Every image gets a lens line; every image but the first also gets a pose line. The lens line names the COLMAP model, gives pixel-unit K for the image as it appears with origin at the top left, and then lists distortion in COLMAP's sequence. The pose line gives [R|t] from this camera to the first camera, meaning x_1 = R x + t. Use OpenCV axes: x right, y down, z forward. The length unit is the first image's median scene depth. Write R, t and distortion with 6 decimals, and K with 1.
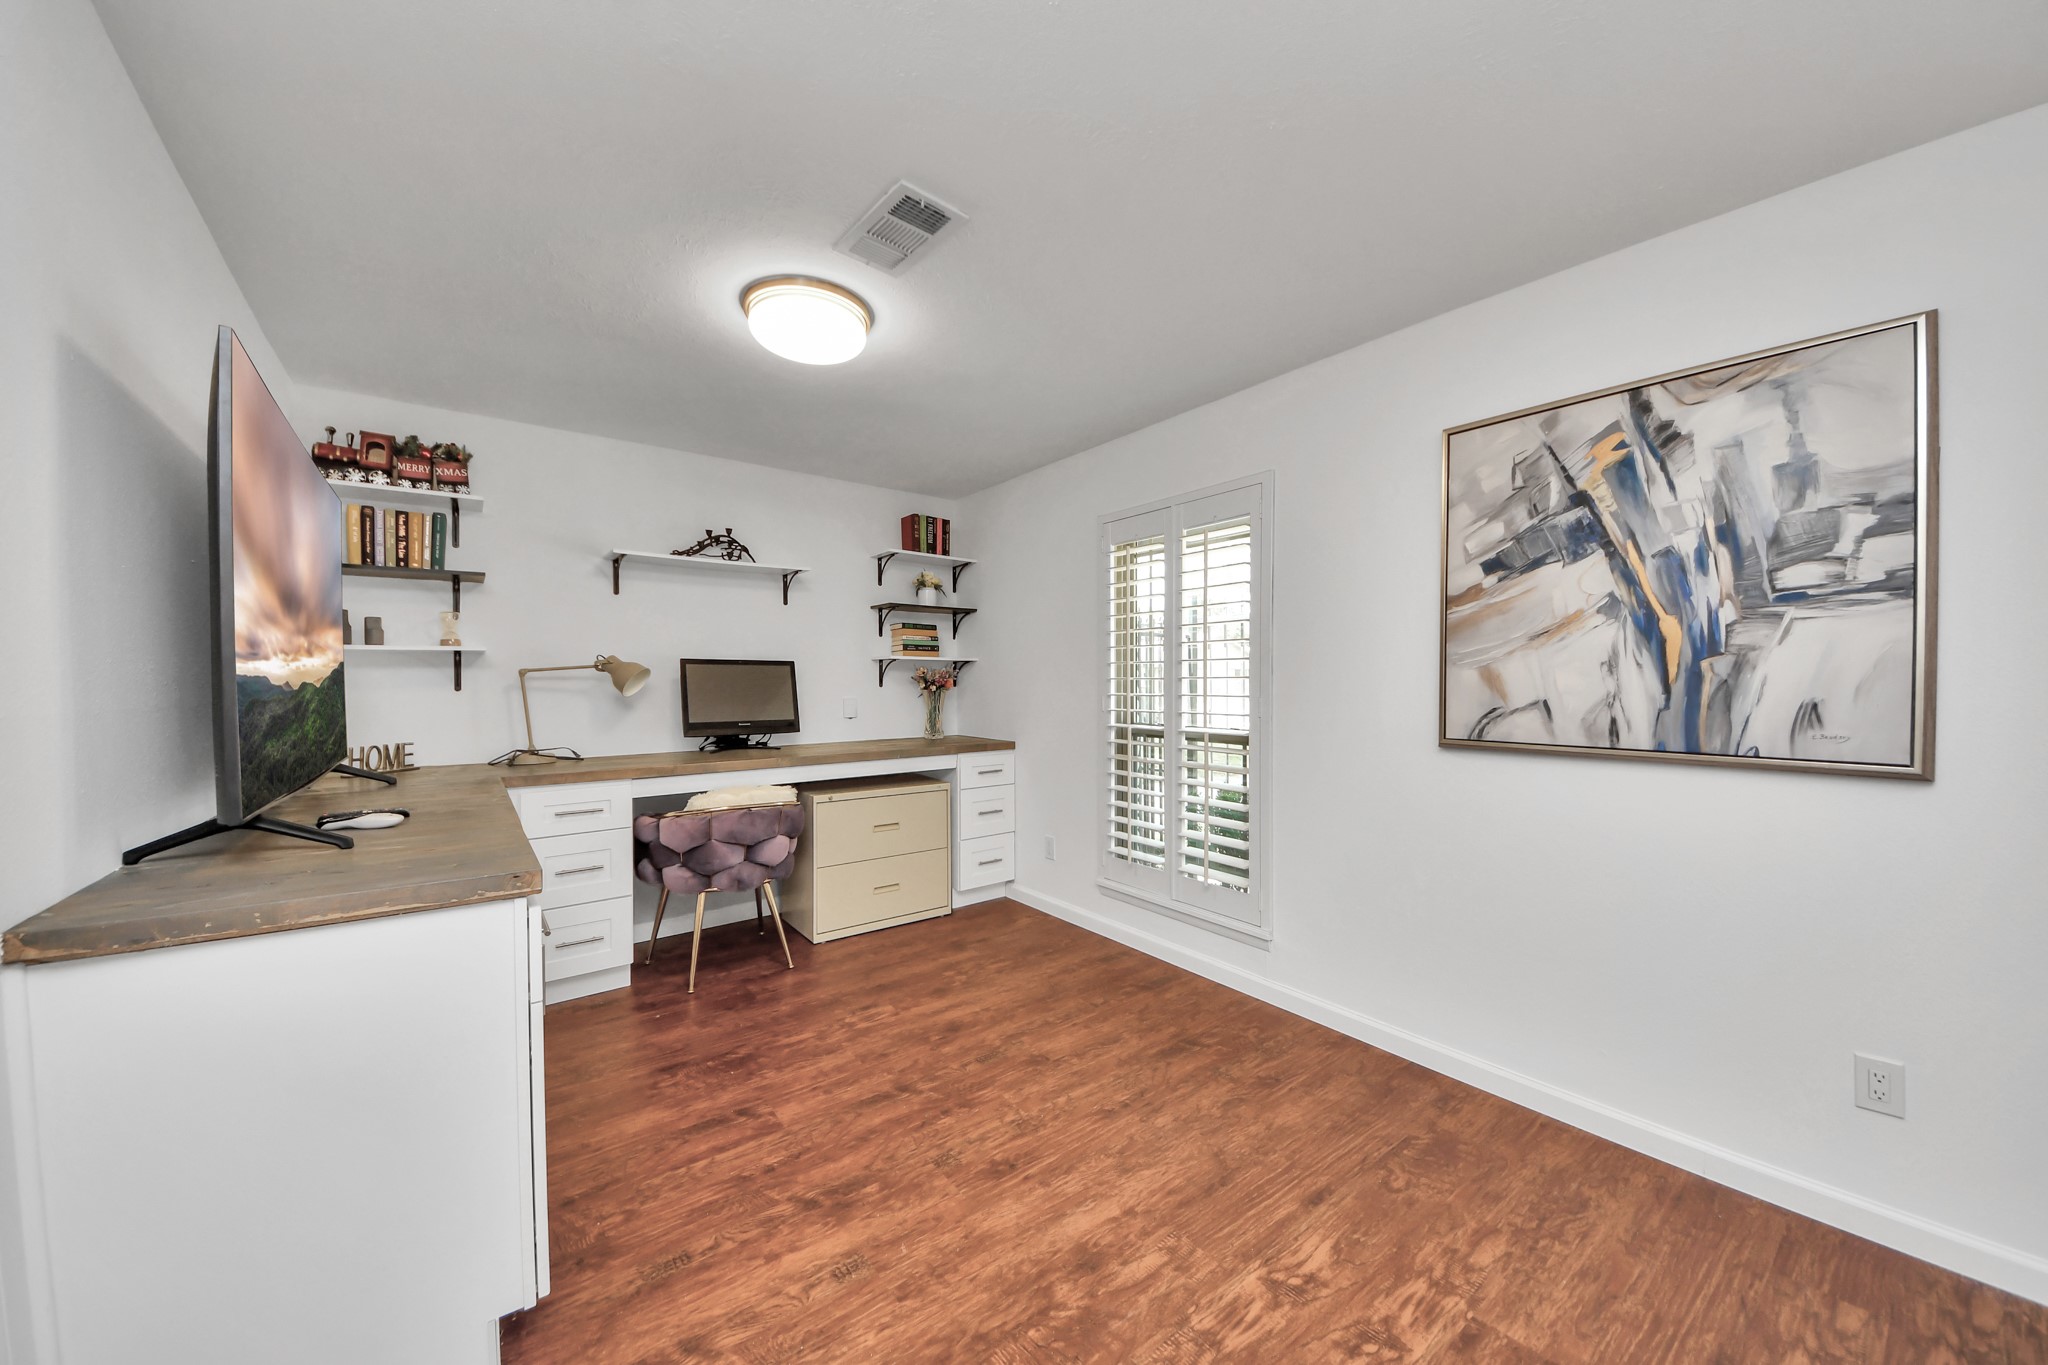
lens RADIAL K [[727.6, 0, 1018.8], [0, 727.6, 679.5], [0, 0, 1]] dist [0.048452, -0.009549]
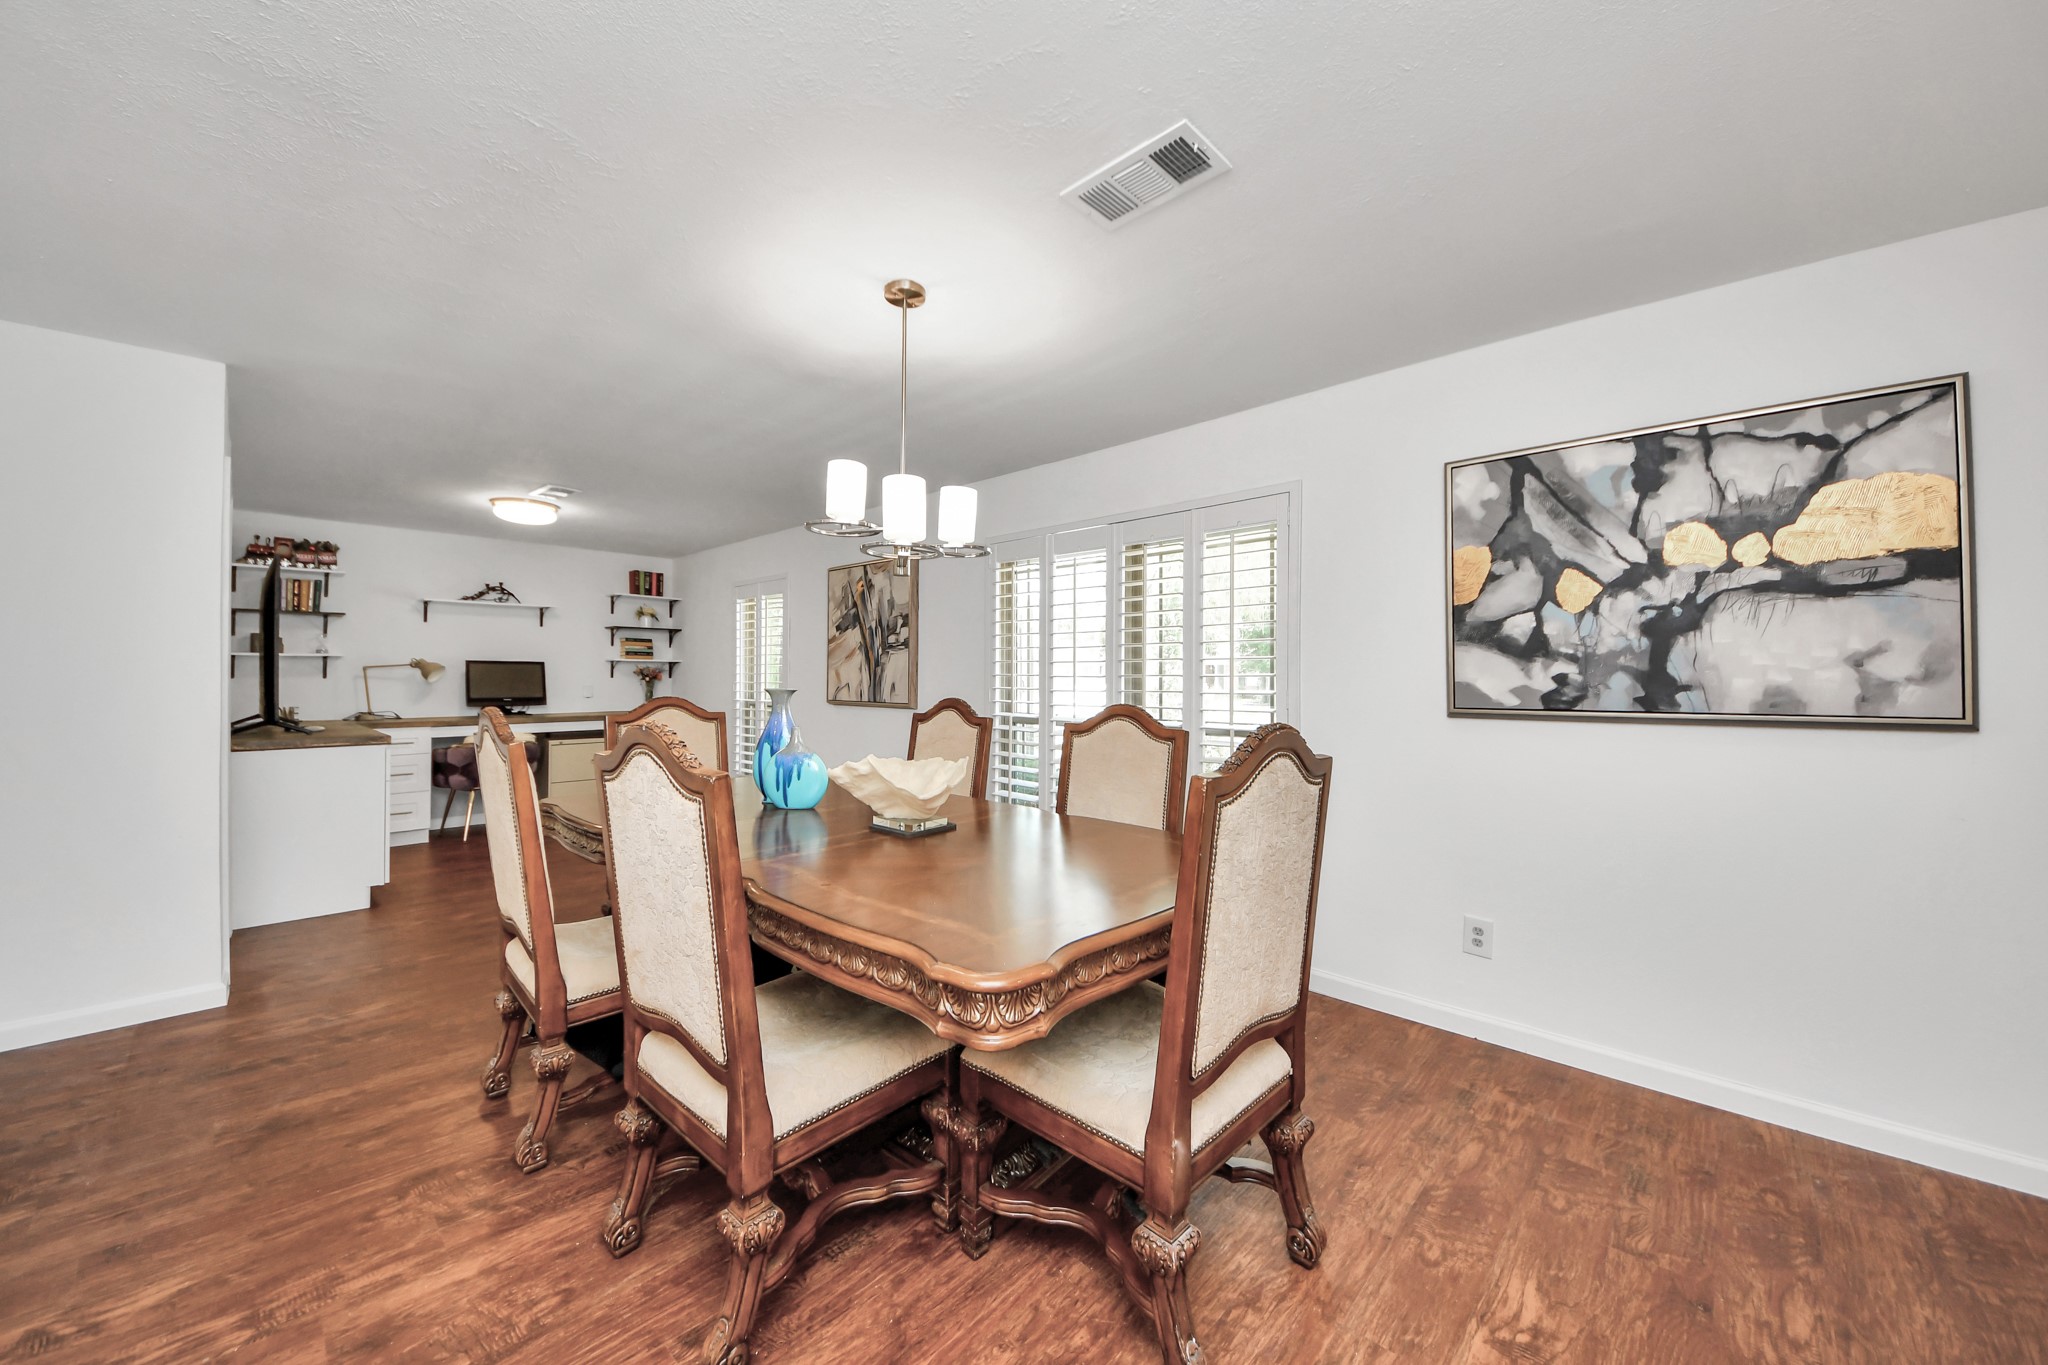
lens RADIAL K [[771.1, 0, 1065.8], [0, 771.1, 656.1], [0, 0, 1]] dist [-0.000549, -0.000115]
pose [[0.982158, 0.011424, 0.187709, 0.657471], [-0.006395, 0.999605, -0.027378, 0.002424], [-0.187947, 0.025689, 0.981843, -1.171925]]
